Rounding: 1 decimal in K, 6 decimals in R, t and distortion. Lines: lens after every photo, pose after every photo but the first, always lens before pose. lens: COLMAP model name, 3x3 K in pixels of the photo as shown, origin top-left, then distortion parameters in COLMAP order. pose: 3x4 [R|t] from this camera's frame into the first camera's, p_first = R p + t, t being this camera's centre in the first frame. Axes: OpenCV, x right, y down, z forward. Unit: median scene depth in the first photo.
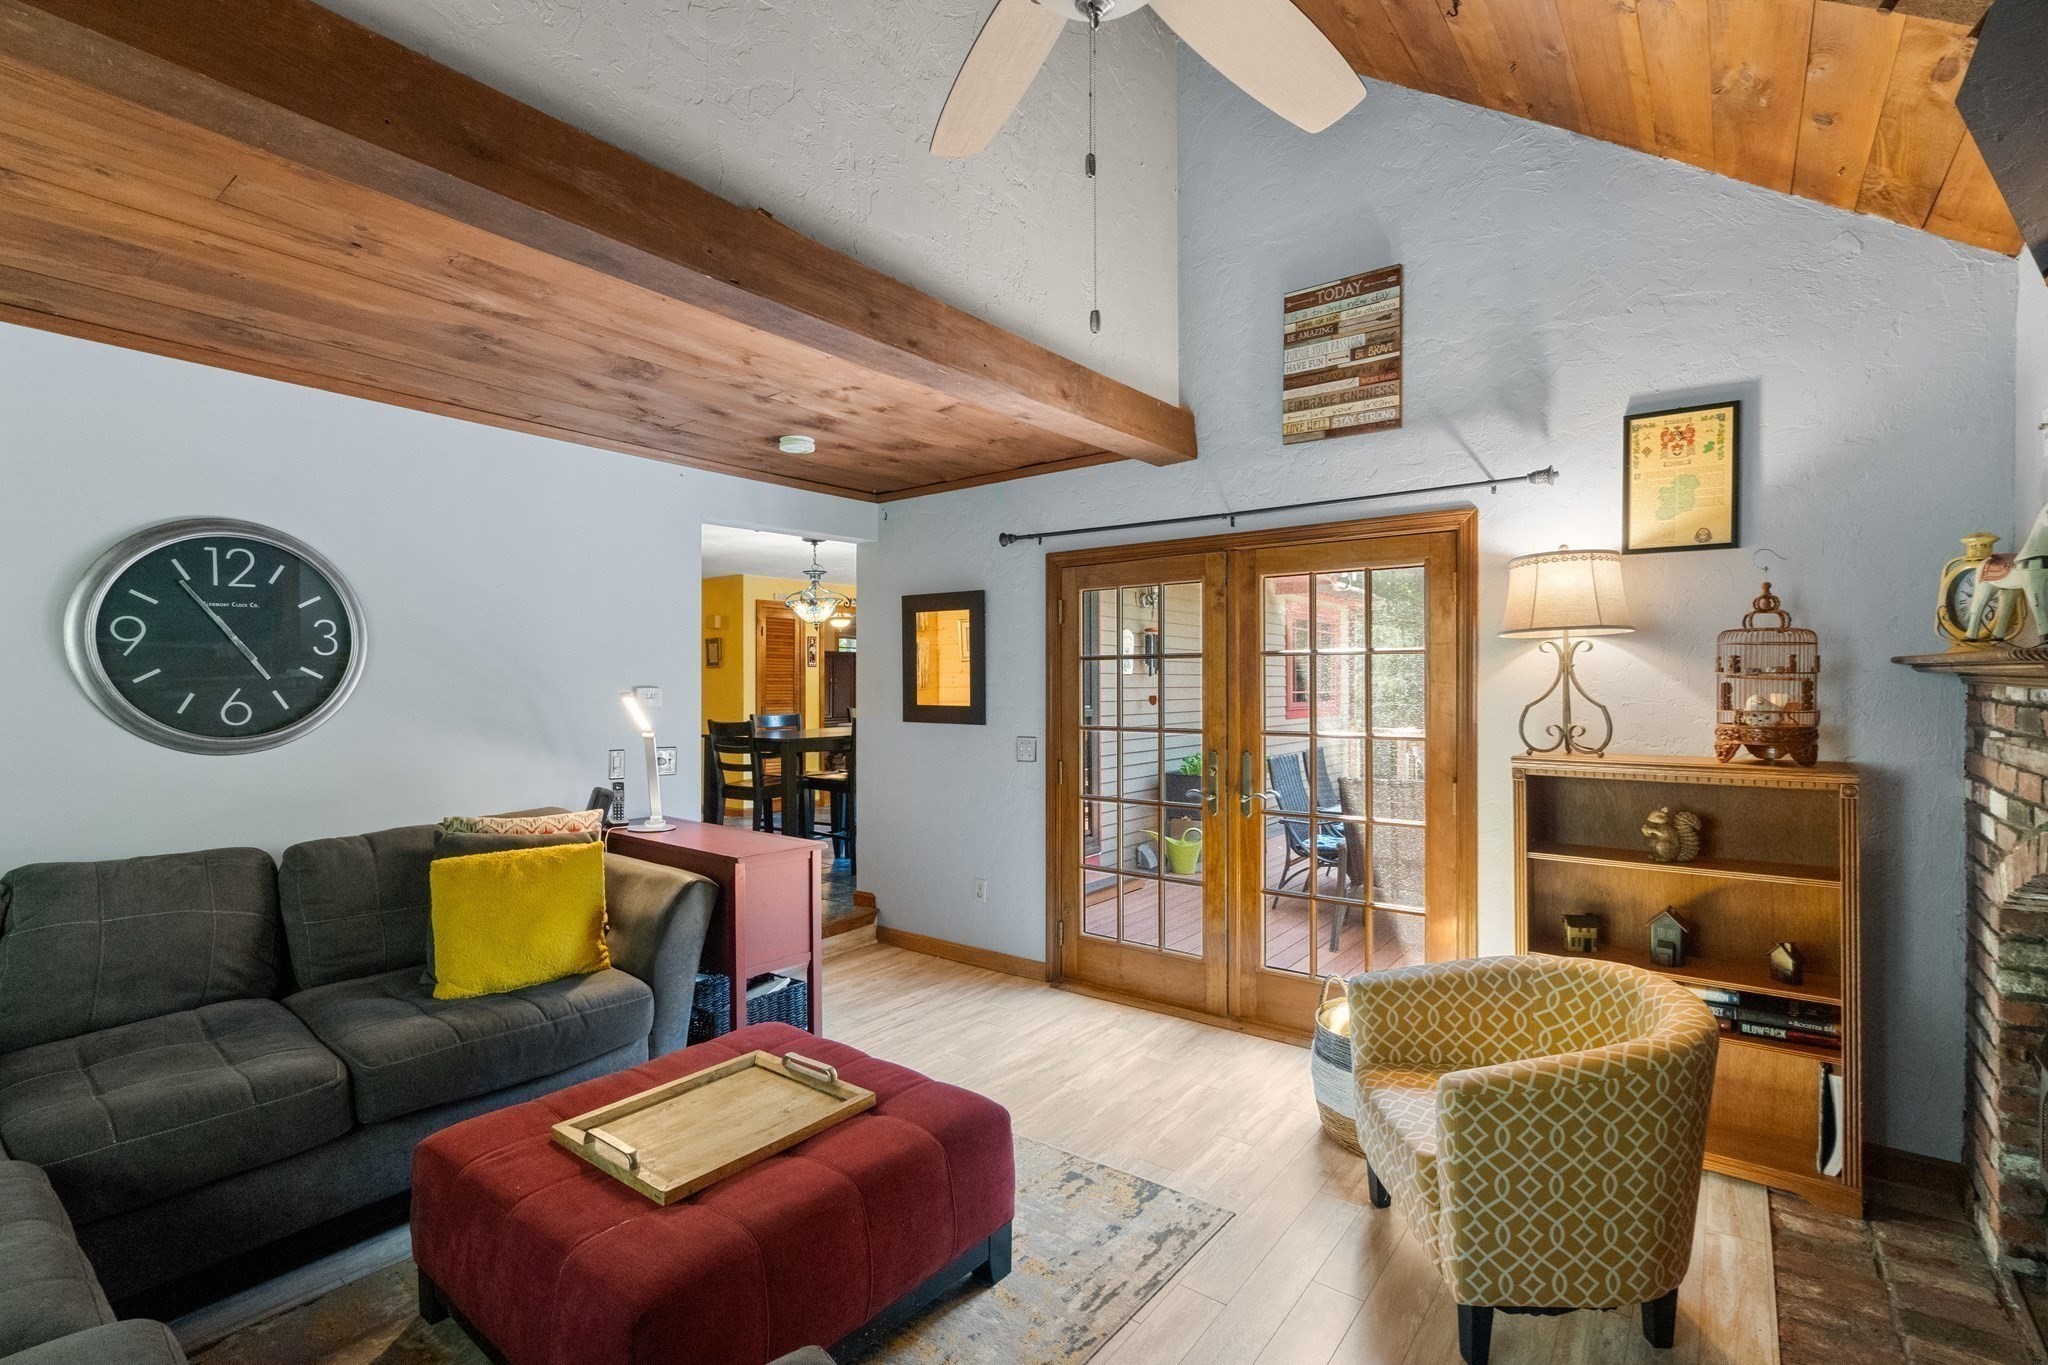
lens RADIAL K [[928.8, 0, 1014.2], [0, 928.8, 688.4], [0, 0, 1]] dist [-0.005287, 0.000087]
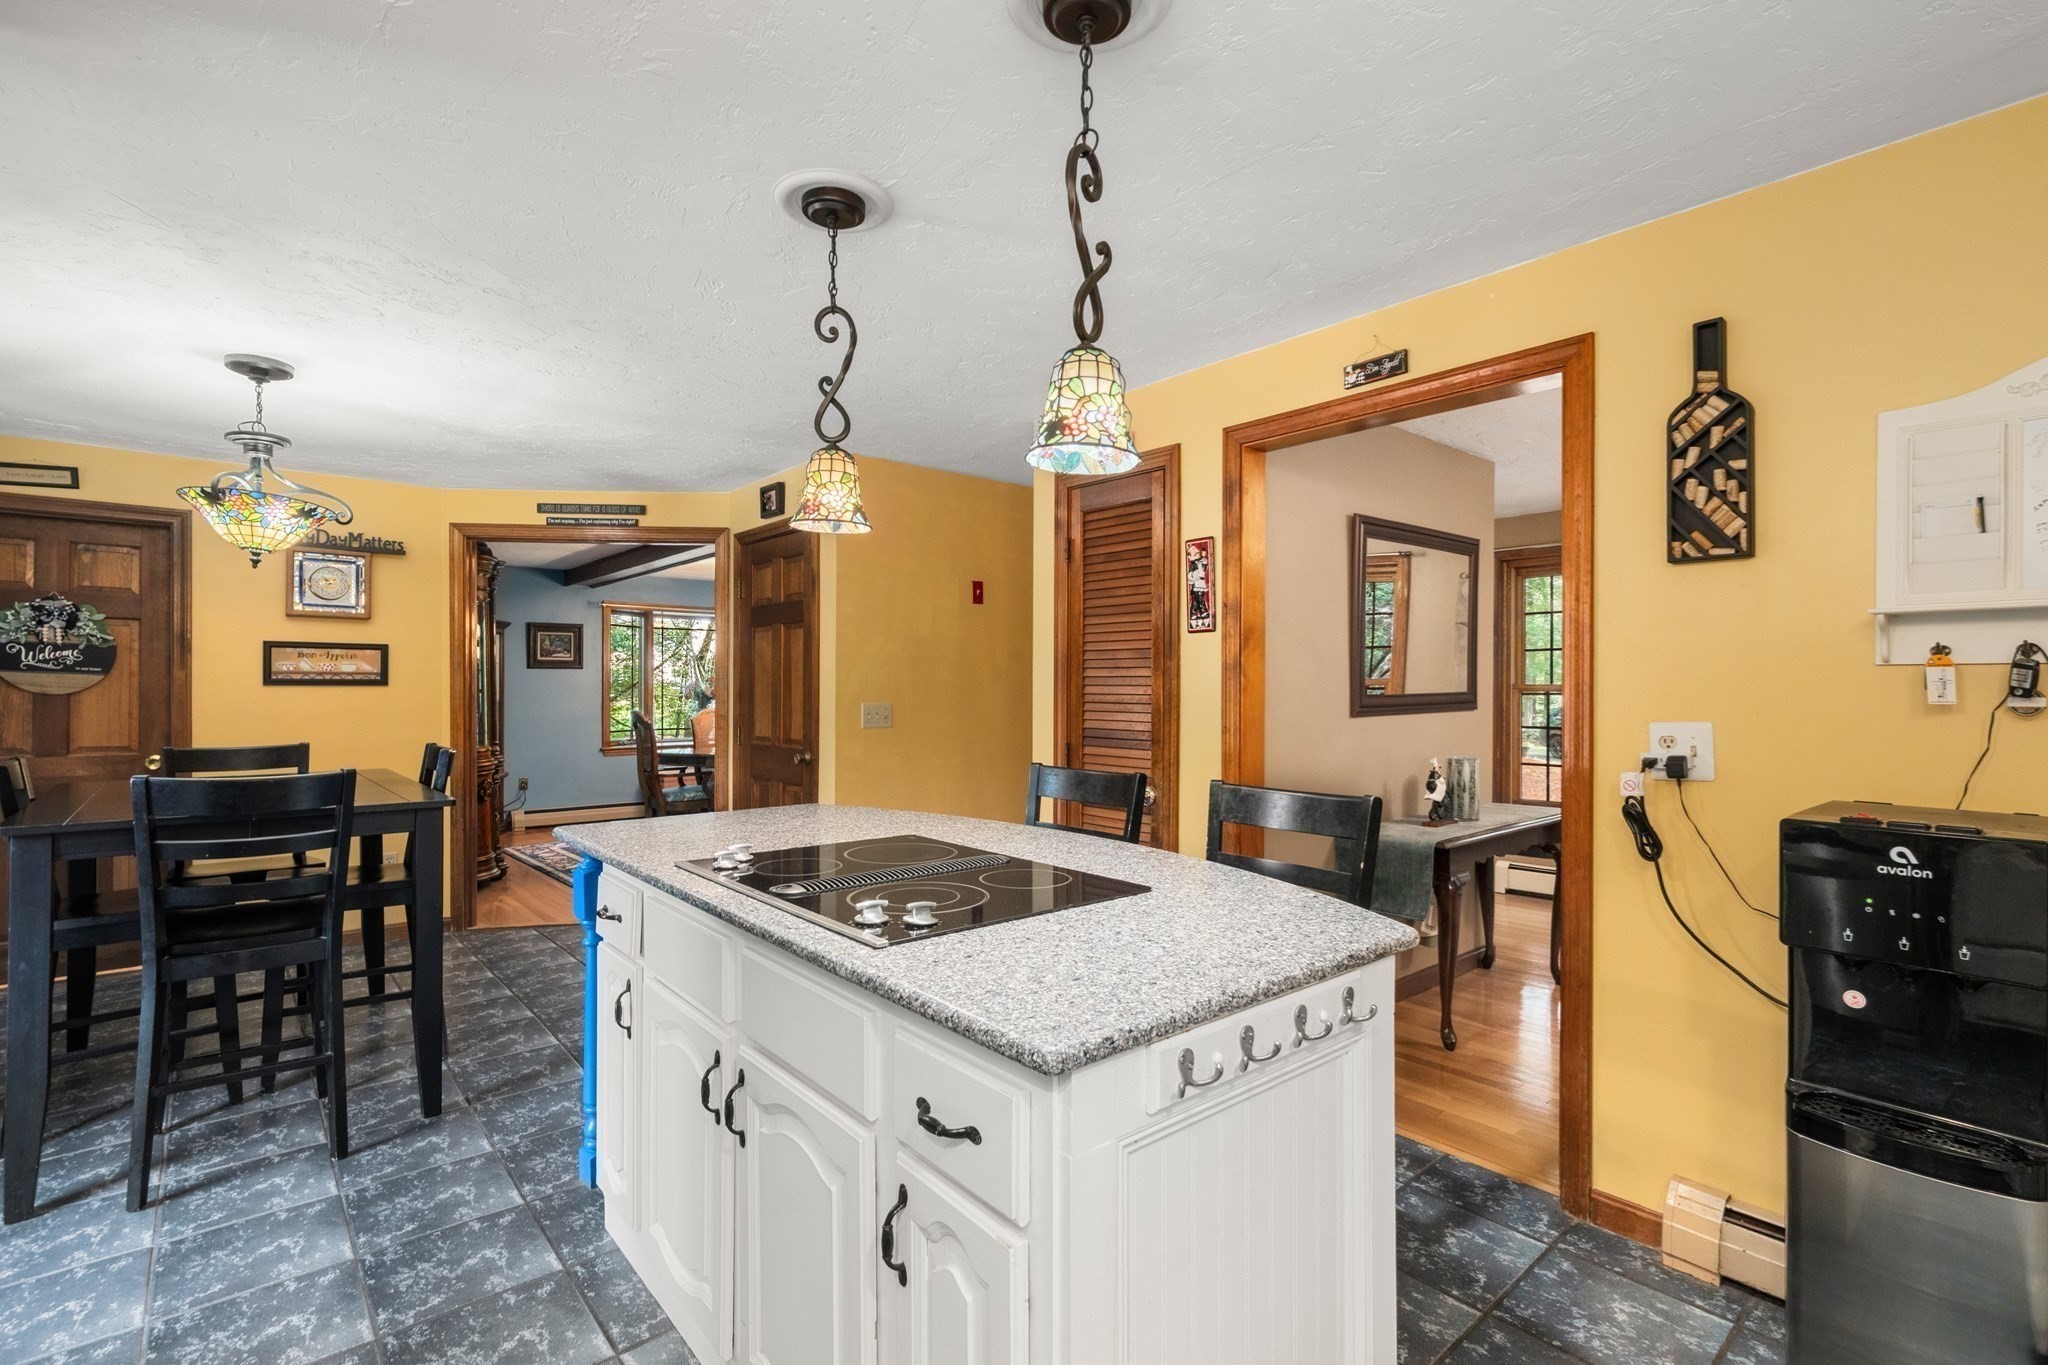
lens RADIAL K [[961.8, 0, 986.6], [0, 961.8, 687.1], [0, 0, 1]] dist [0.014655, 0.000445]
pose [[-0.228383, 0.001530, -0.973570, 0.373298], [-0.004471, 0.999987, 0.002620, -0.013439], [0.973561, 0.004951, -0.228373, 3.030813]]
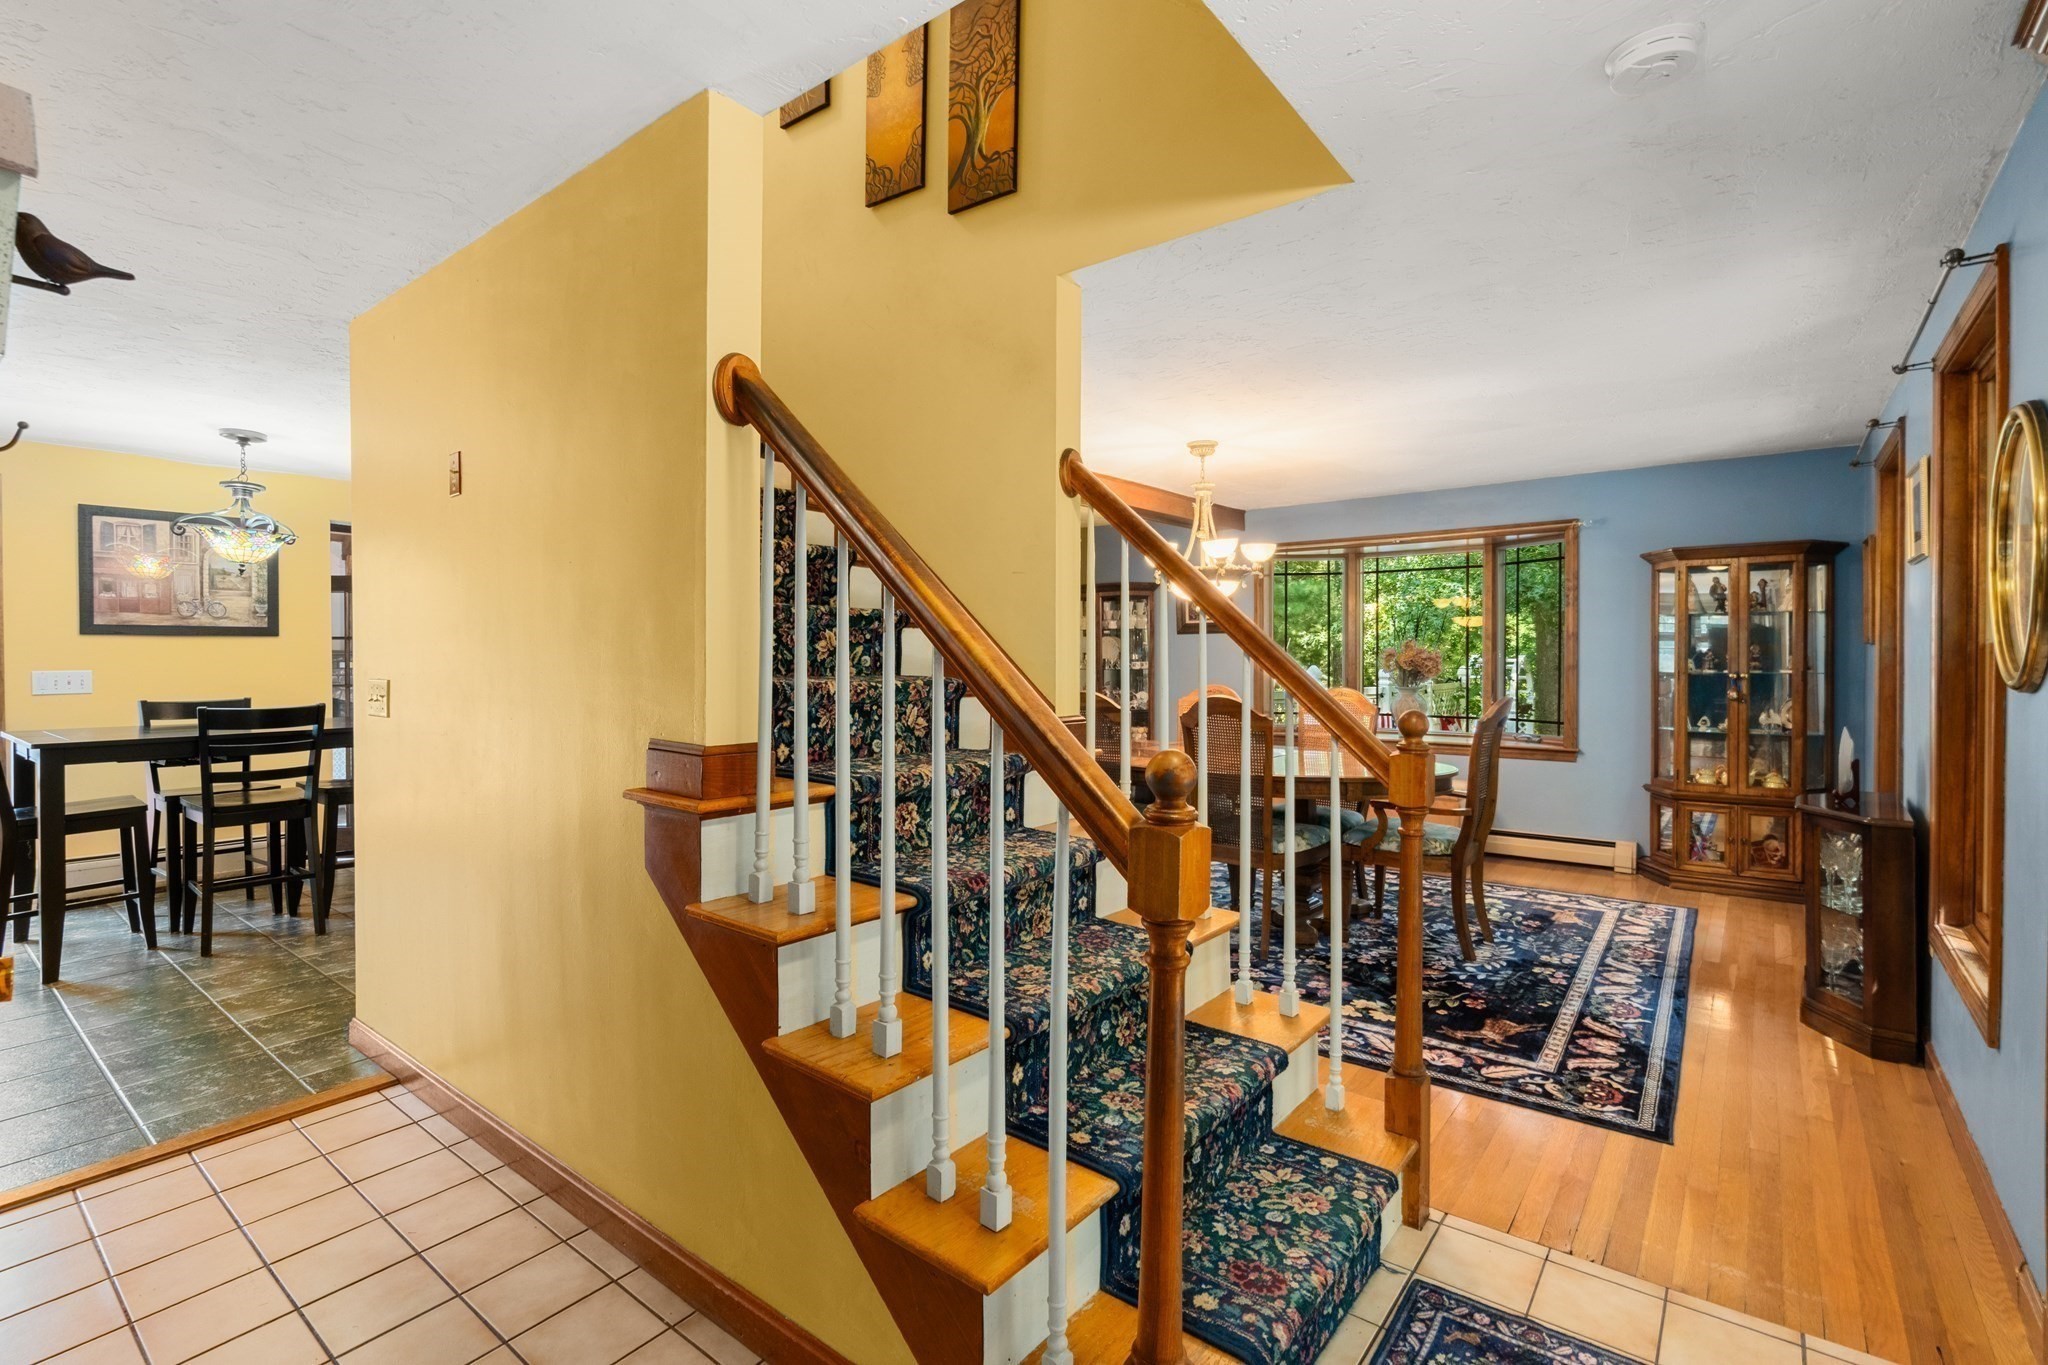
lens RADIAL K [[929.2, 0, 1016.4], [0, 929.2, 666.1], [0, 0, 1]] dist [-0.000303, 0.000099]
pose [[-0.999868, 0.006443, 0.014908, -1.613048], [0.006673, 0.999859, 0.015415, -0.006646], [-0.014807, 0.015513, -0.999770, 3.453778]]
